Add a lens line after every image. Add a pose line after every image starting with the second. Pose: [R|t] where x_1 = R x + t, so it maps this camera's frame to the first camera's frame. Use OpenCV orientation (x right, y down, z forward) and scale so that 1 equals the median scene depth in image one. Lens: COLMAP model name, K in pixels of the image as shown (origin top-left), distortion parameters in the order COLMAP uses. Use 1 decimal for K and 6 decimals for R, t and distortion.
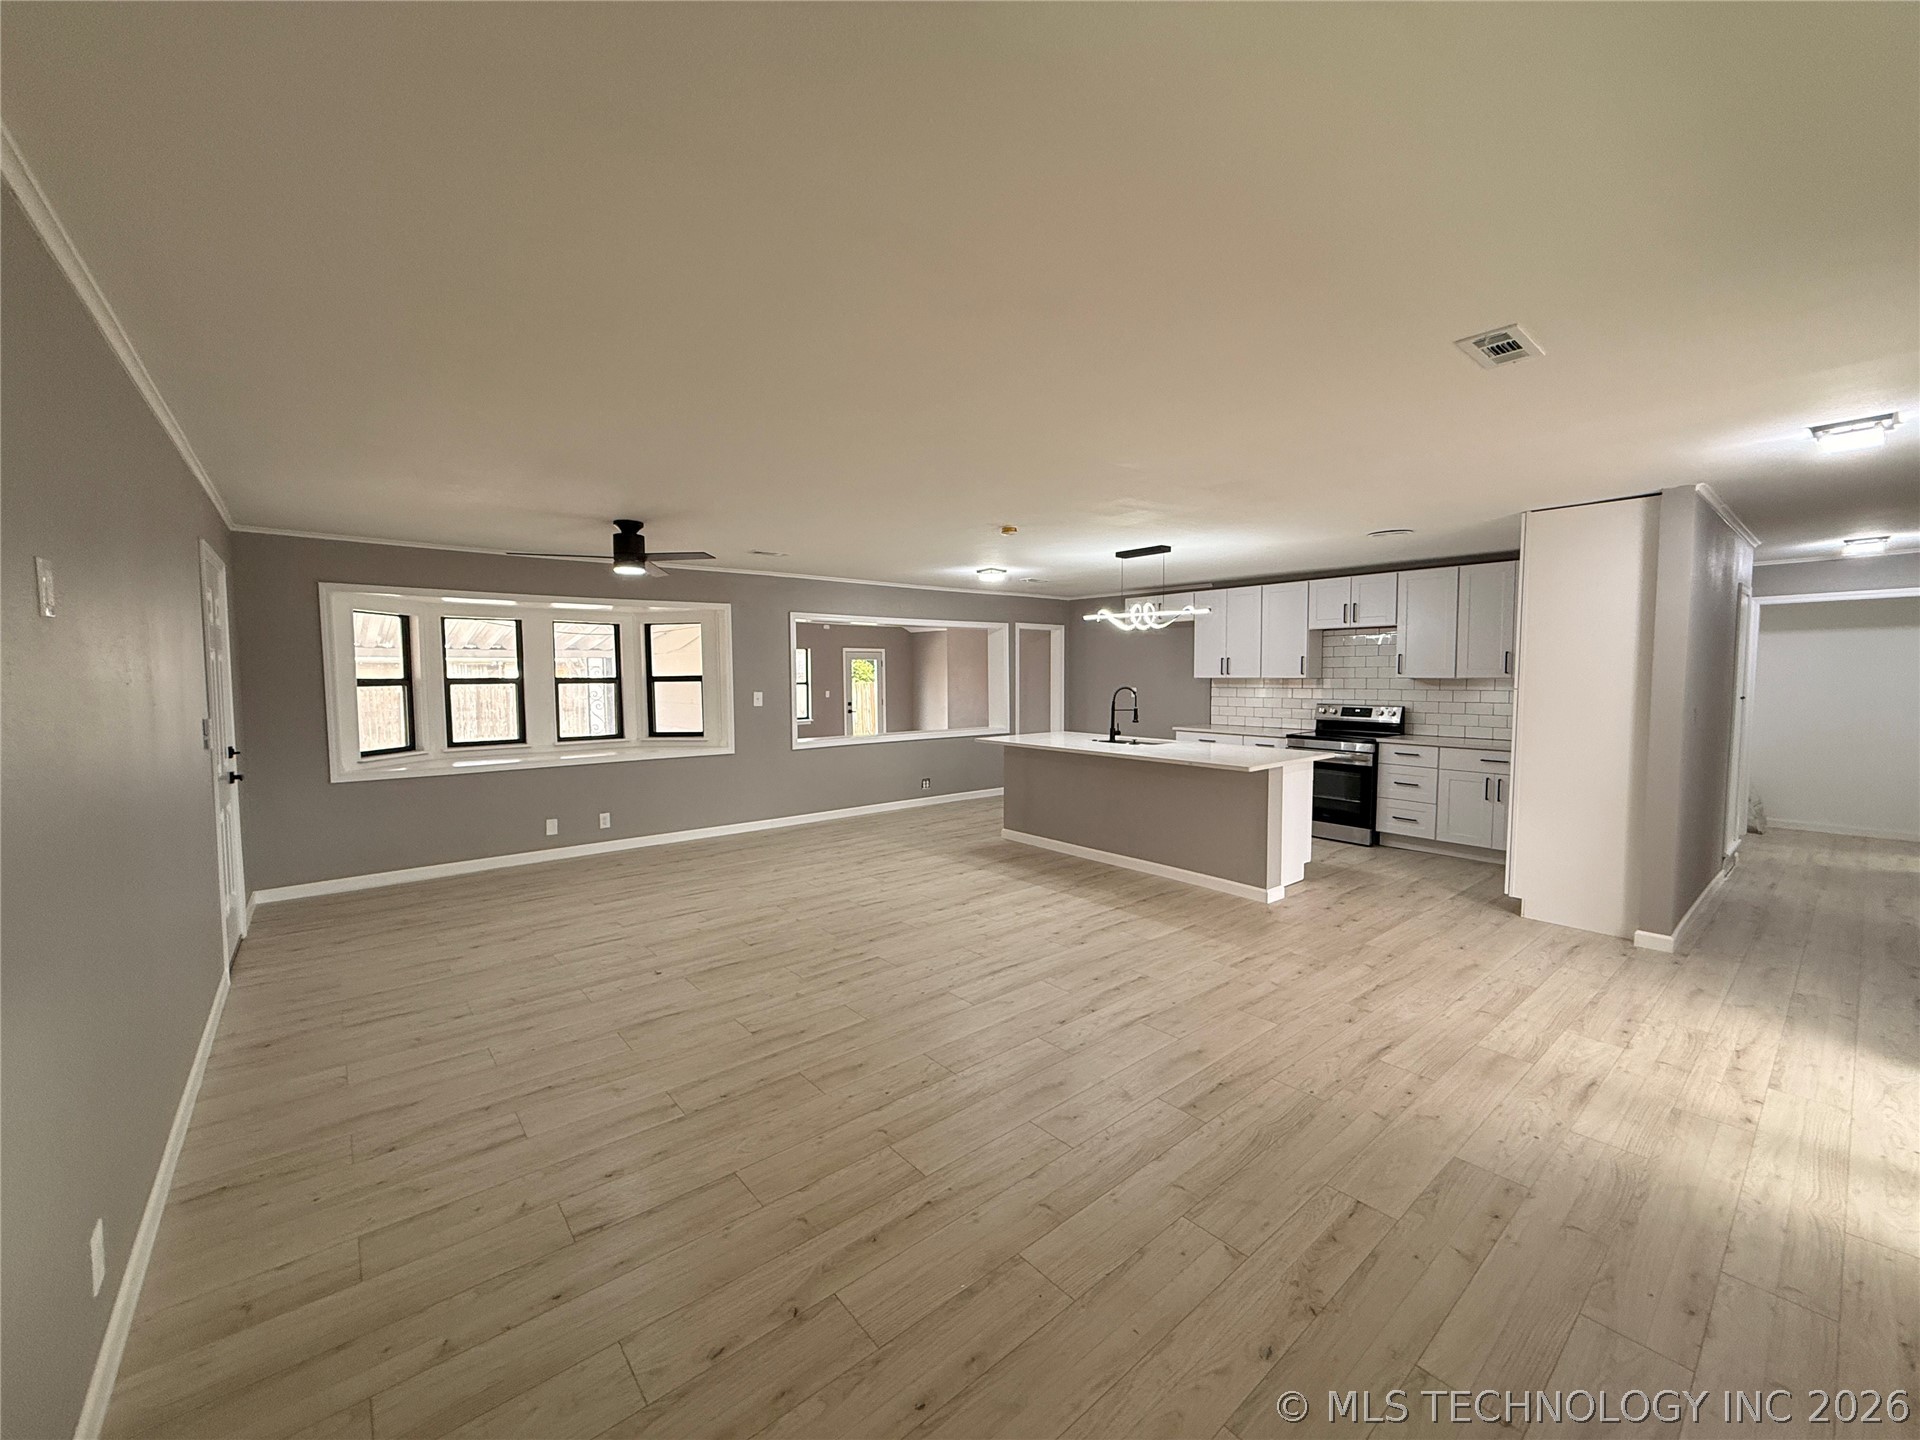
lens RADIAL K [[766.0, 0, 960.1], [0, 766.0, 724.1], [0, 0, 1]] dist [-0.000393, -0.000010]
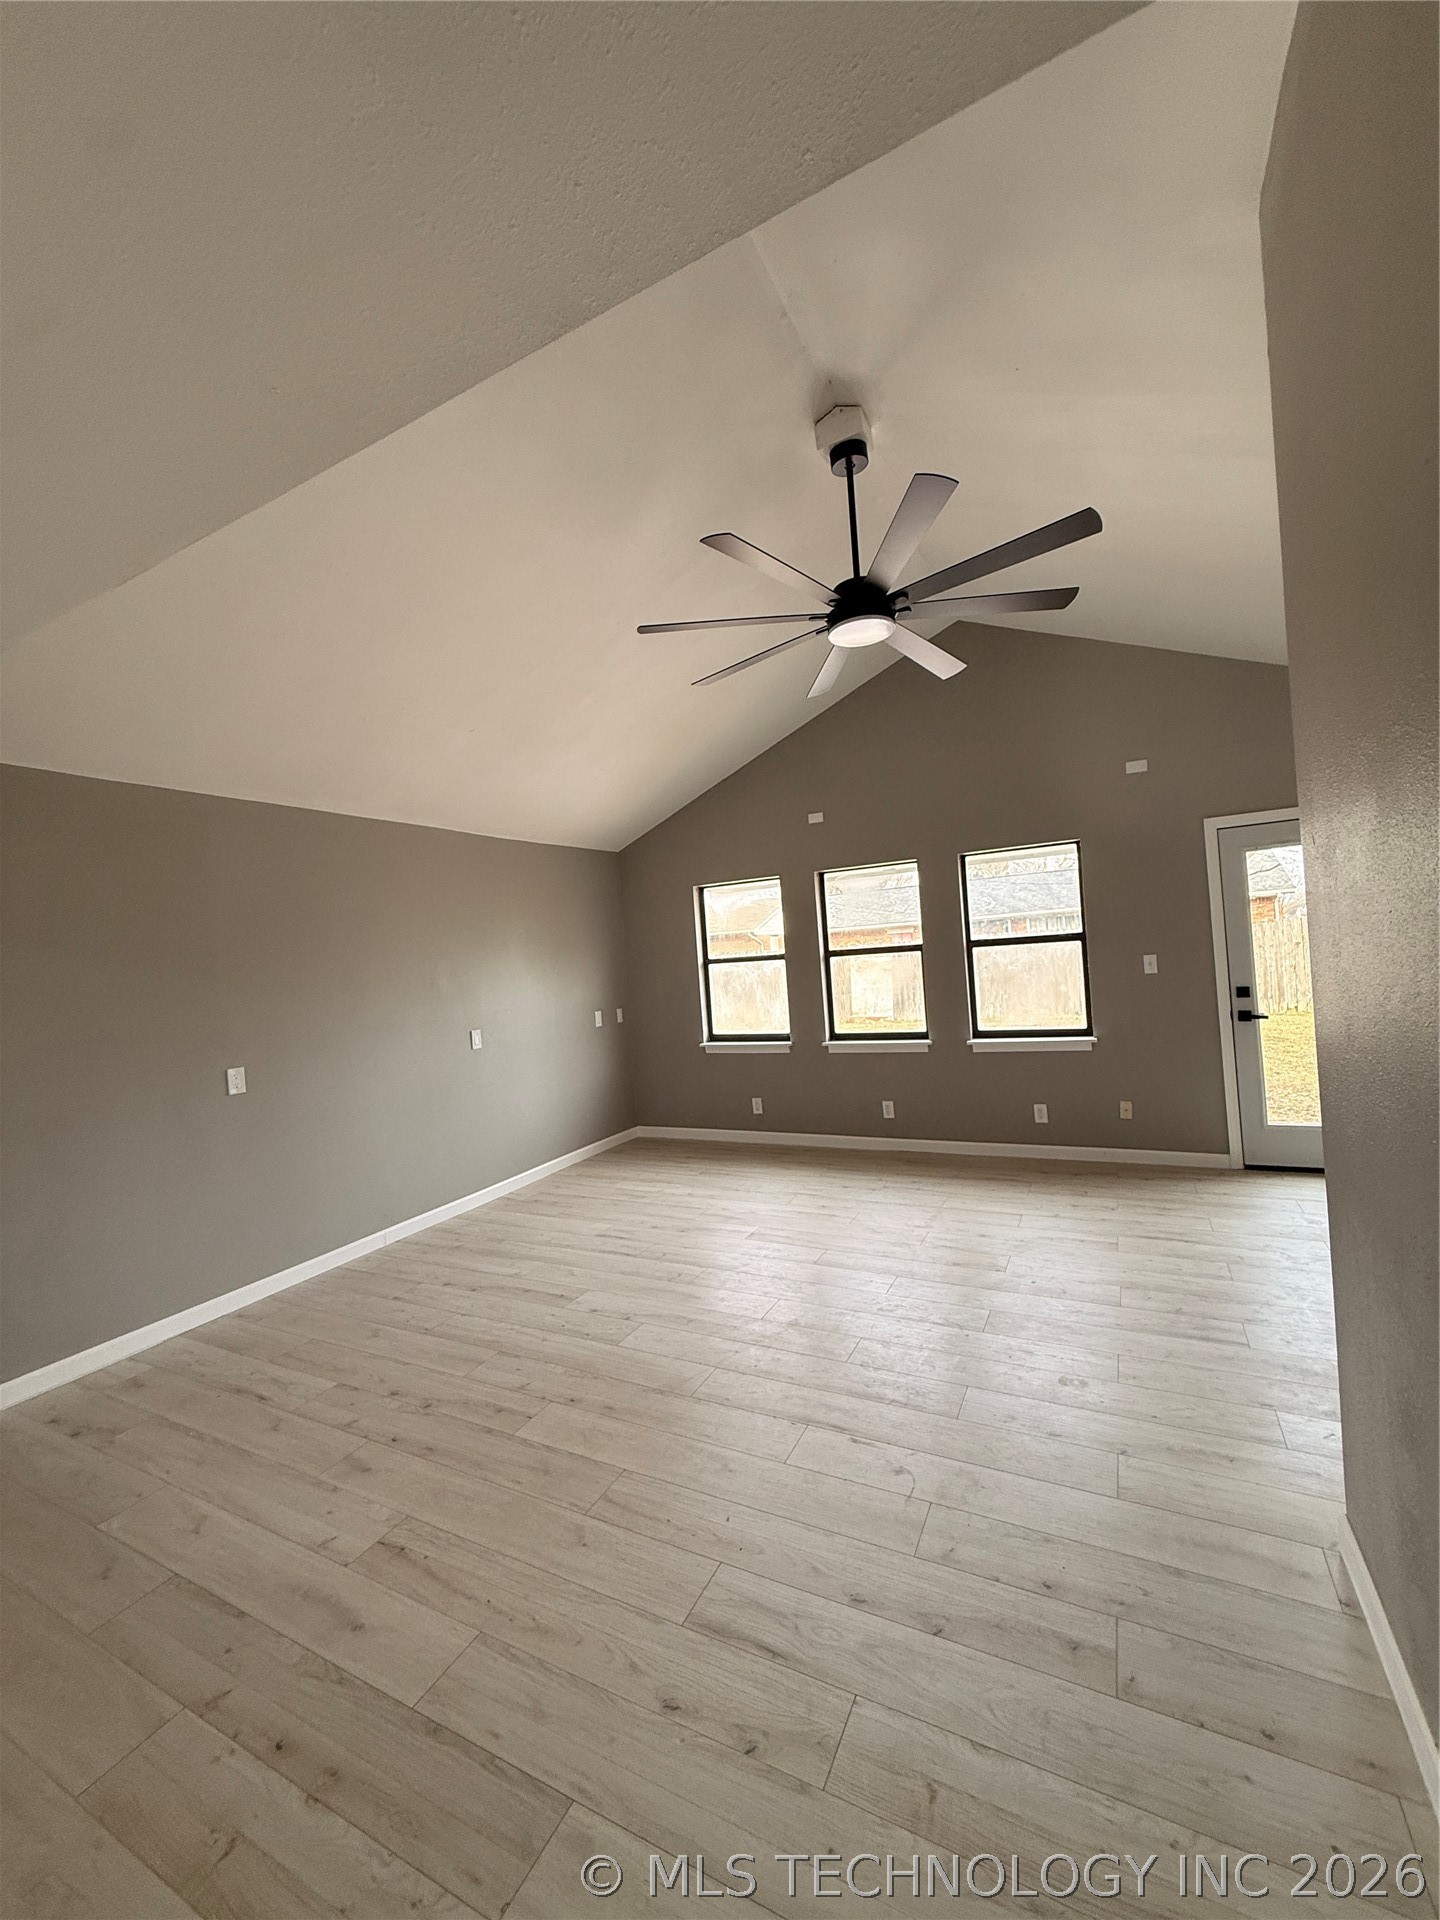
lens RADIAL K [[766.0, 0, 719.1], [0, 766.0, 960.2], [0, 0, 1]] dist [-0.000393, -0.000010]
pose [[0.375840, -0.030192, -0.926193, 0.066915], [0.018537, 0.999514, -0.025060, -0.035570], [0.926499, -0.007750, 0.376217, 0.681689]]
